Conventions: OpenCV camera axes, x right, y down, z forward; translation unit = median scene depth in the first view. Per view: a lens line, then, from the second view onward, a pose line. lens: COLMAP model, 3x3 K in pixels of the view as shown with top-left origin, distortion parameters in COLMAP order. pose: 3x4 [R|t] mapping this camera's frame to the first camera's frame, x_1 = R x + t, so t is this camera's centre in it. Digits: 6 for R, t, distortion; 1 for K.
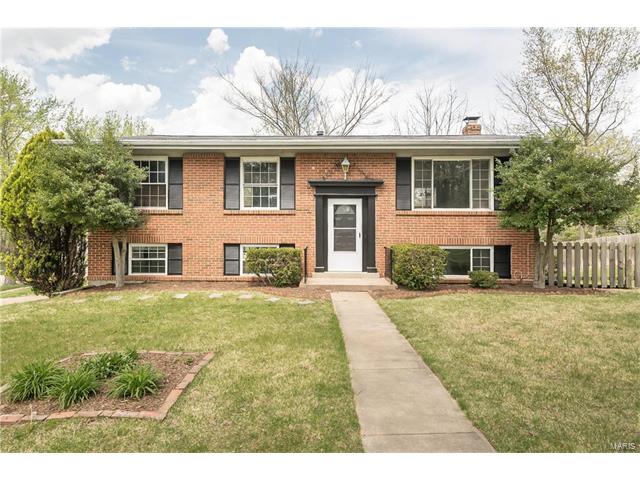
lens RADIAL K [[368.5, 0, 320.0], [0, 368.5, 240.0], [0, 0, 1]] dist [0.004903, 0.000756]
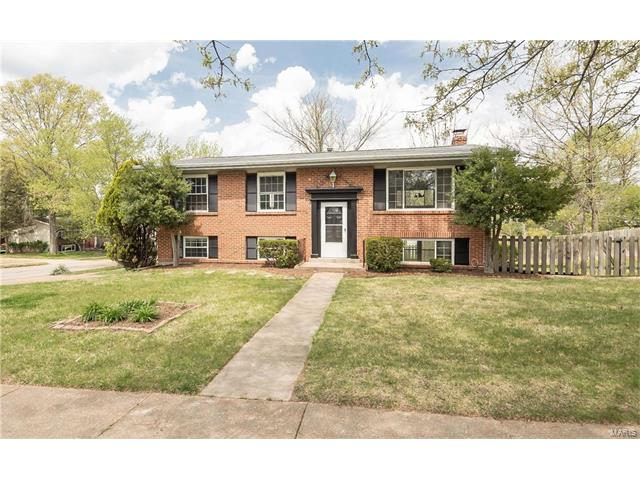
lens RADIAL K [[317.0, 0, 320.0], [0, 317.0, 240.0], [0, 0, 1]] dist [0.001251, 0.000028]
pose [[0.985663, 0.003070, -0.168698, 0.212349], [0.000009, 0.999834, 0.018246, 0.001885], [0.168726, -0.017986, 0.985499, -0.123112]]
